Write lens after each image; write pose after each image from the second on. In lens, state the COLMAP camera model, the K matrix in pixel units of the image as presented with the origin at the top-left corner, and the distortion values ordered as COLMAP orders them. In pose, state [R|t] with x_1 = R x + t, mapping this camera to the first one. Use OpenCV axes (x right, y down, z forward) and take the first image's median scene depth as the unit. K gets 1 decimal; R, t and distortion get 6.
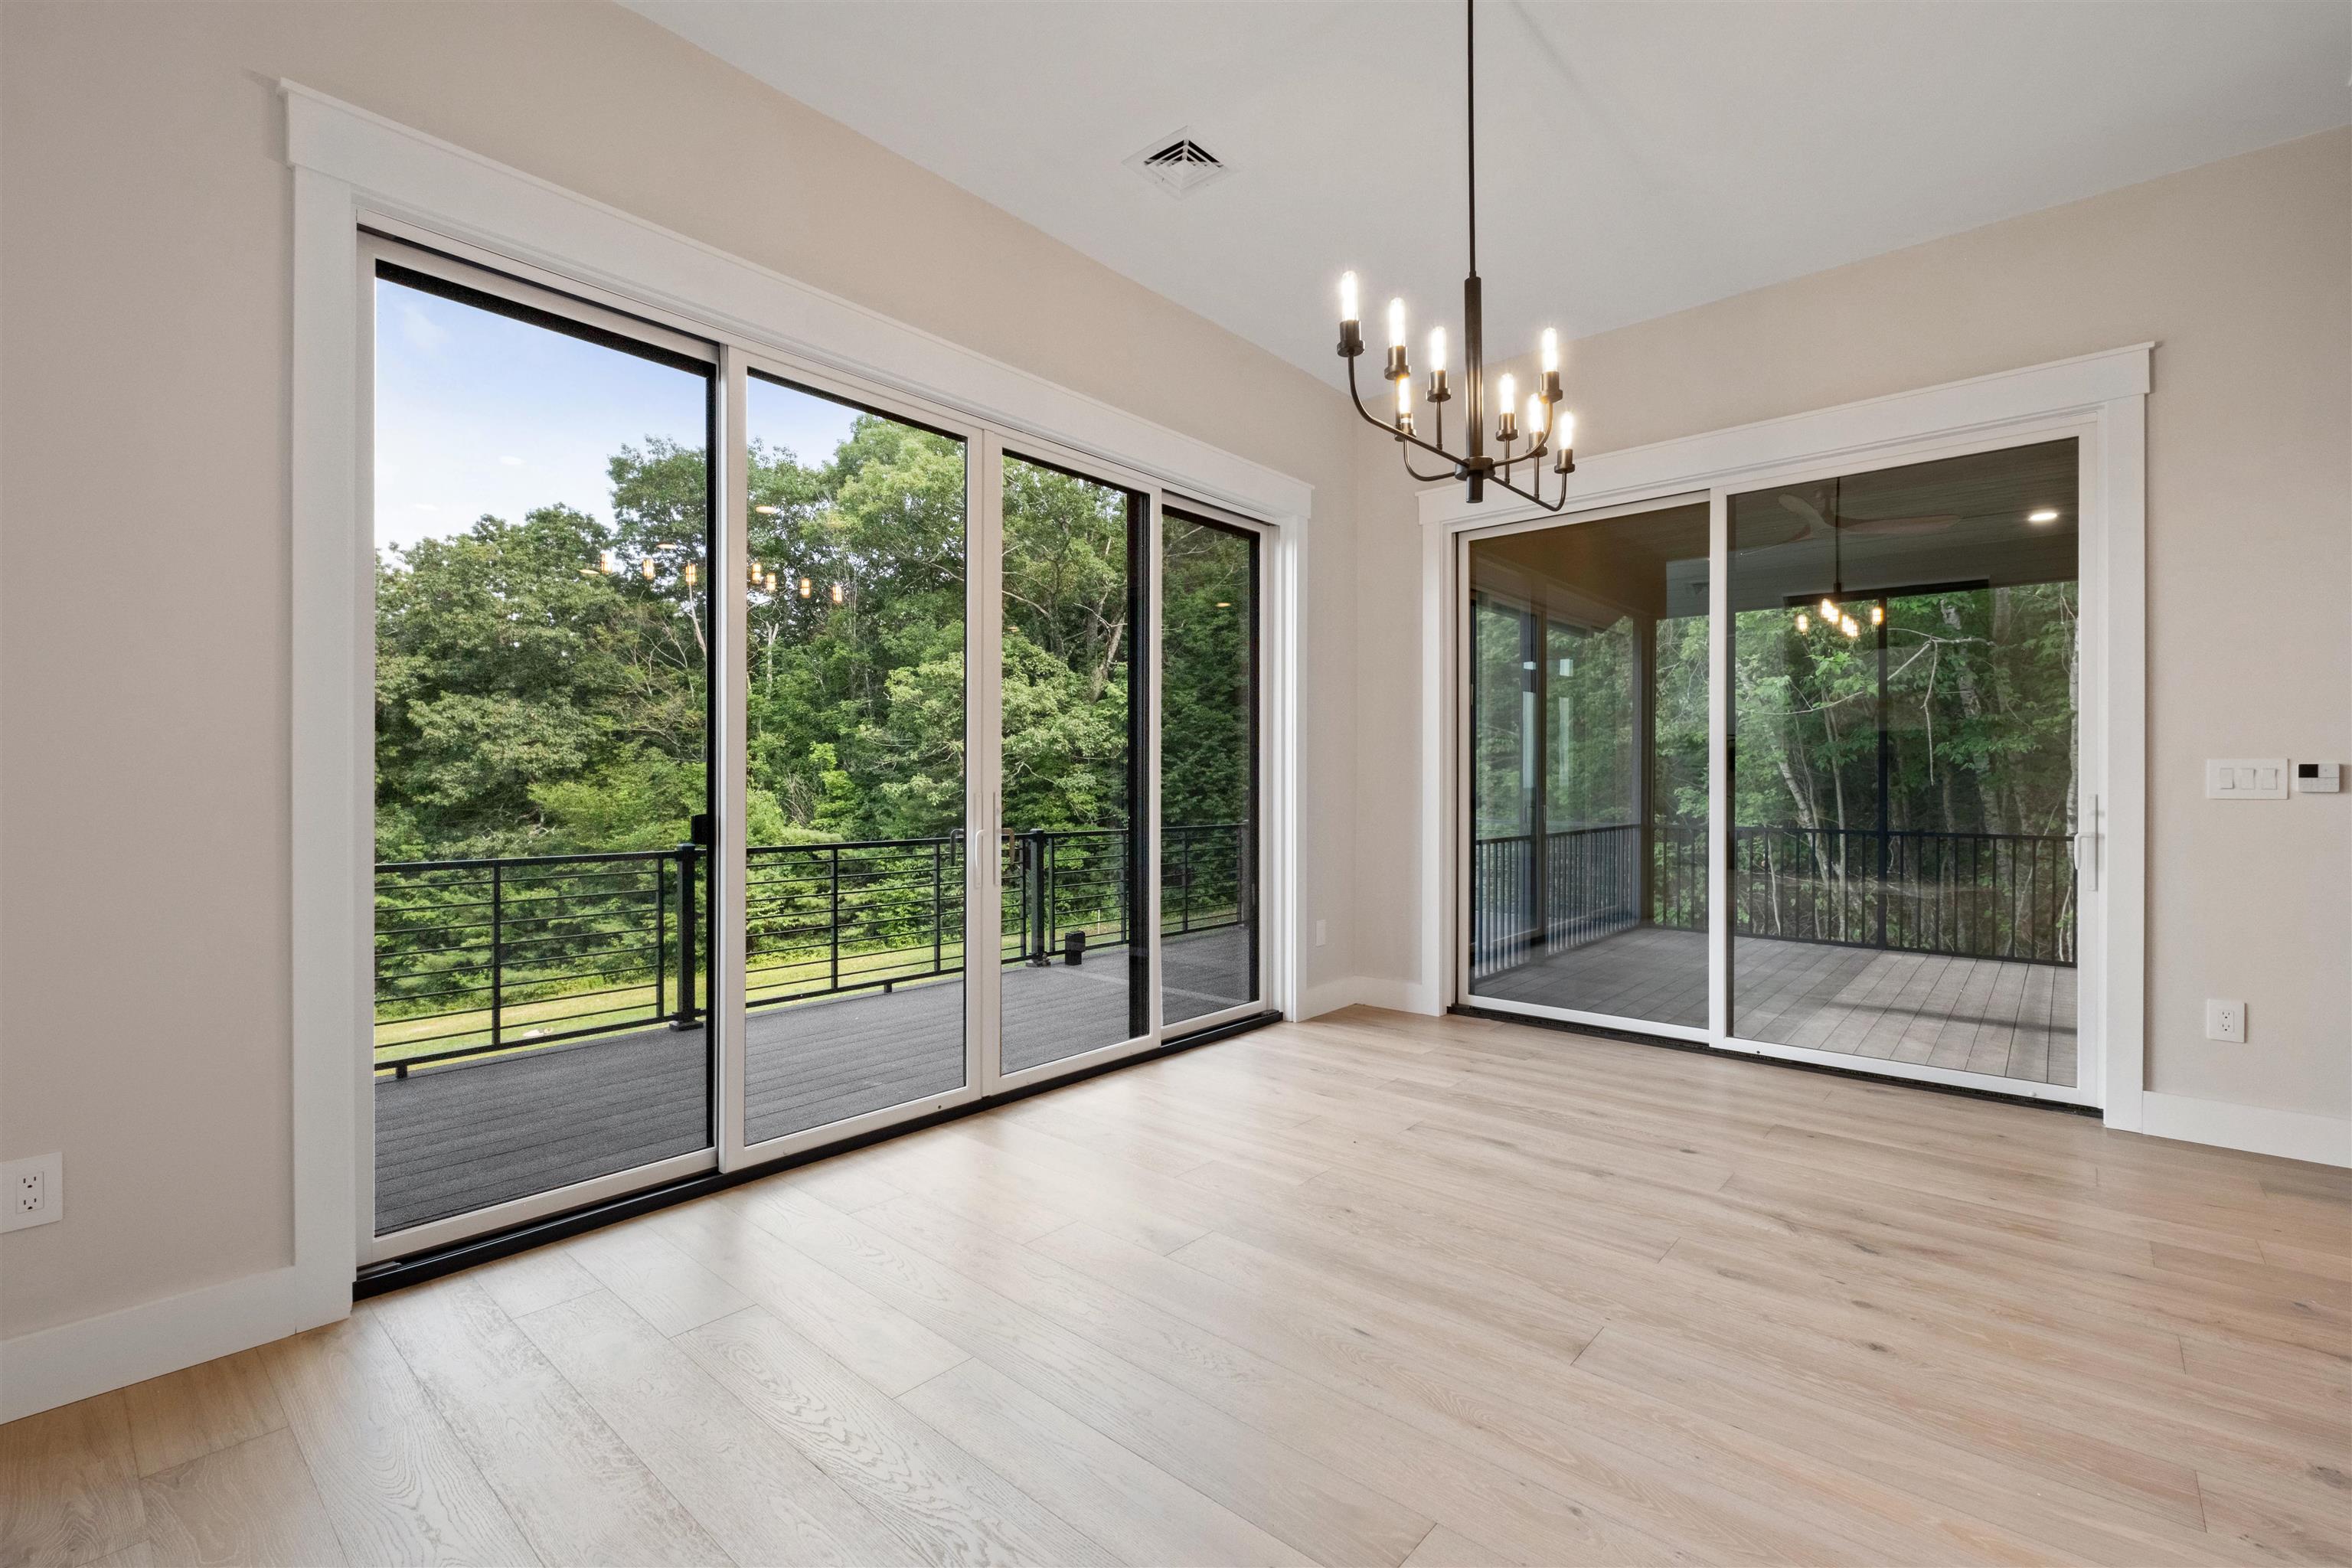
lens RADIAL K [[1015.7, 0, 1163.5], [0, 1015.7, 790.2], [0, 0, 1]] dist [0.000724, -0.000071]
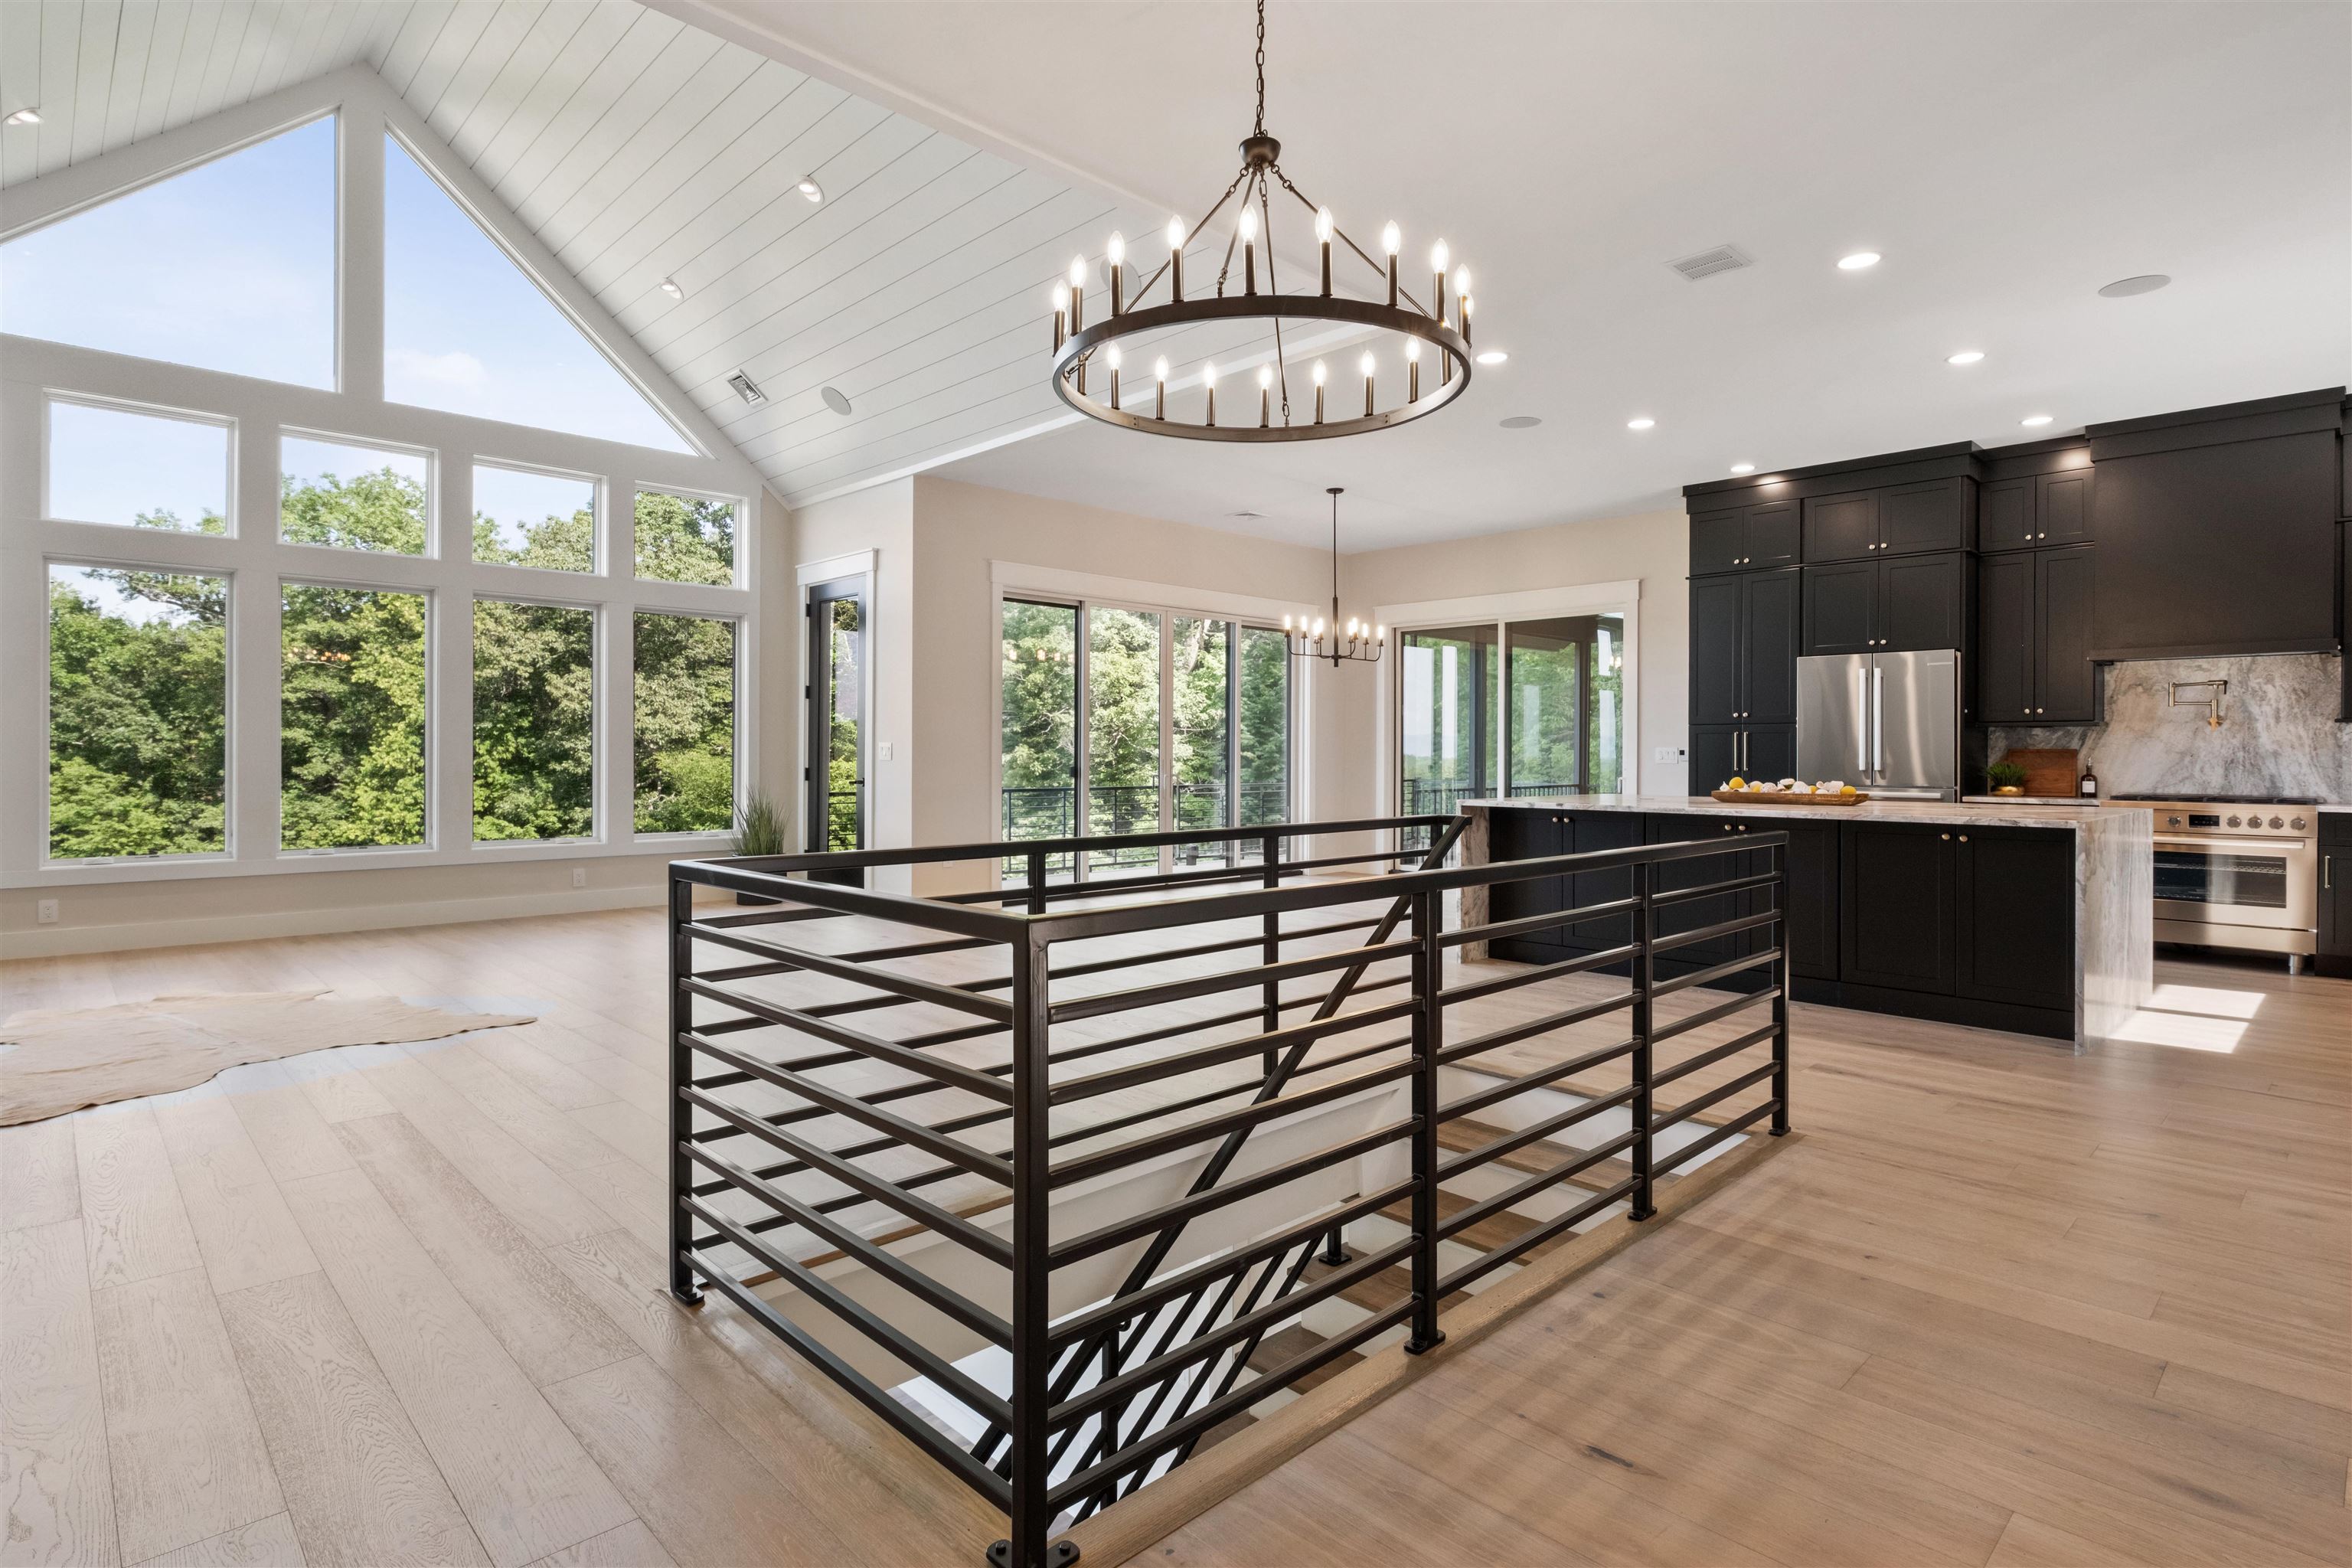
lens RADIAL K [[1191.7, 0, 1167.4], [0, 1191.7, 762.6], [0, 0, 1]] dist [0.000899, -0.000610]
pose [[0.996586, 0.004308, -0.082445, 0.006367], [-0.004272, 0.999991, 0.000619, 0.000905], [0.082447, -0.000265, 0.996595, -0.187363]]
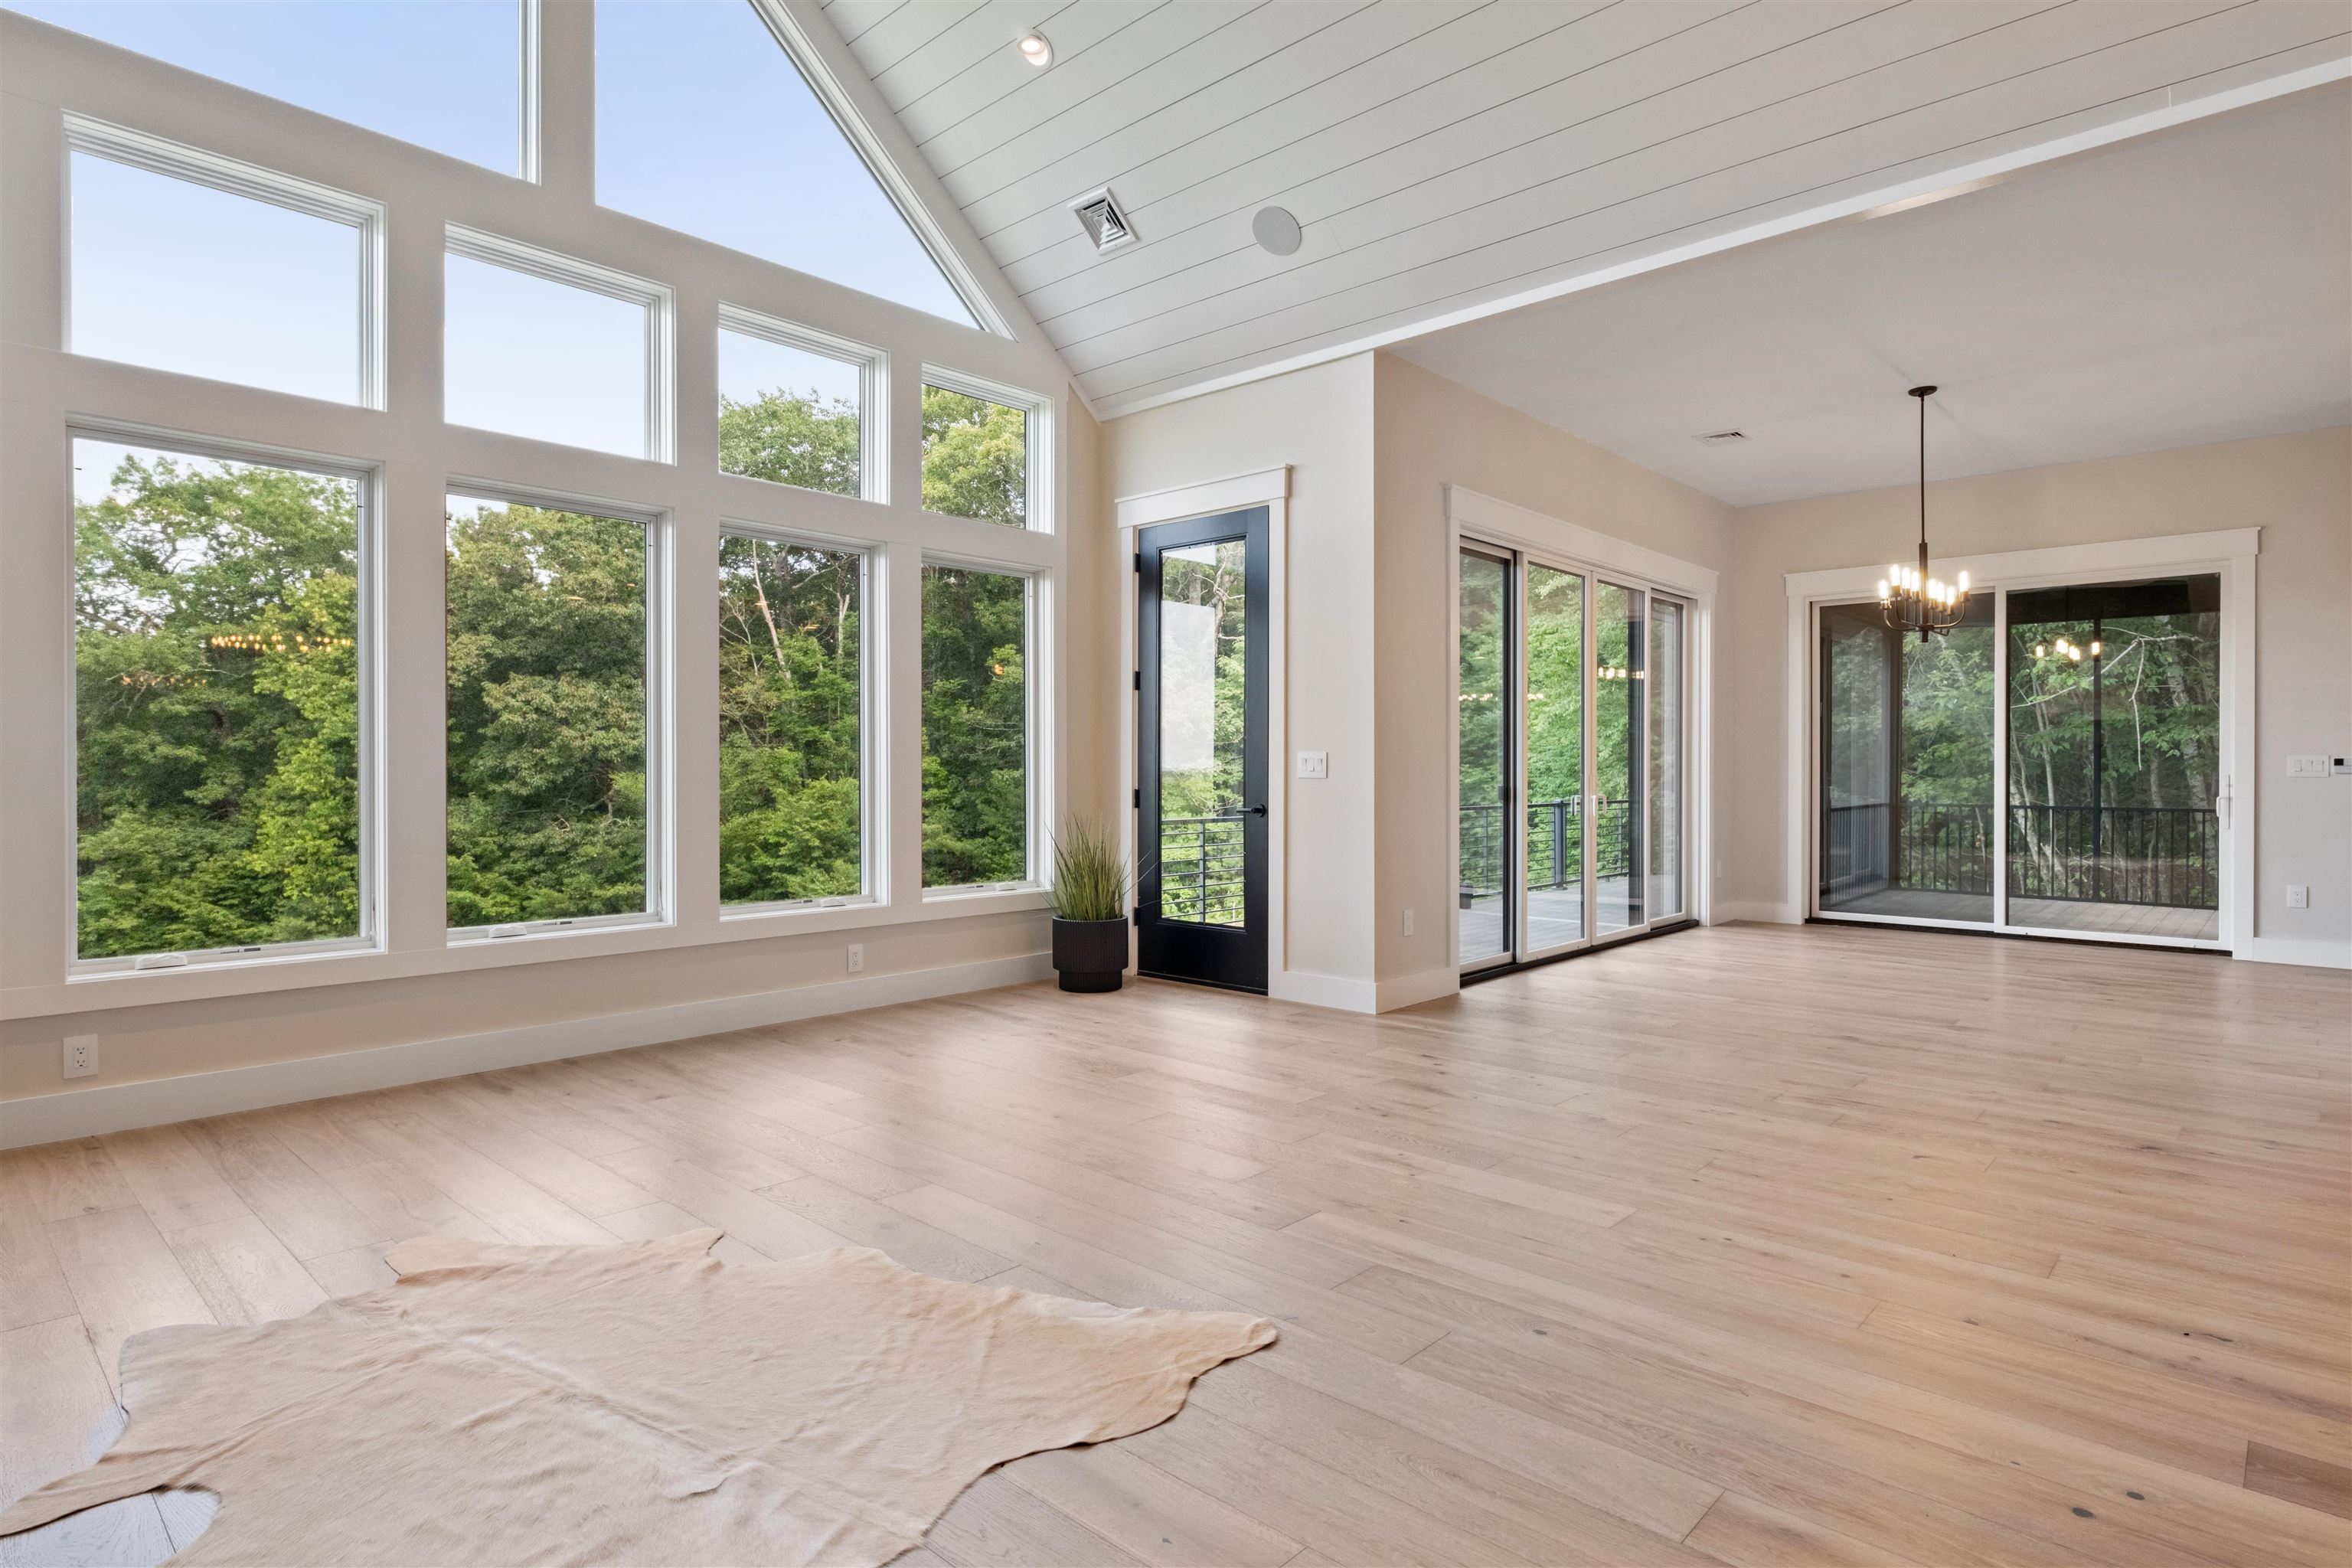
lens RADIAL K [[1228.9, 0, 1156.9], [0, 1228.9, 782.8], [0, 0, 1]] dist [-0.000172, 0.000085]
pose [[0.999595, -0.001069, -0.028433, -0.088755], [0.001170, 0.999993, 0.003549, 0.000844], [0.028430, -0.003581, 0.999589, -0.118813]]
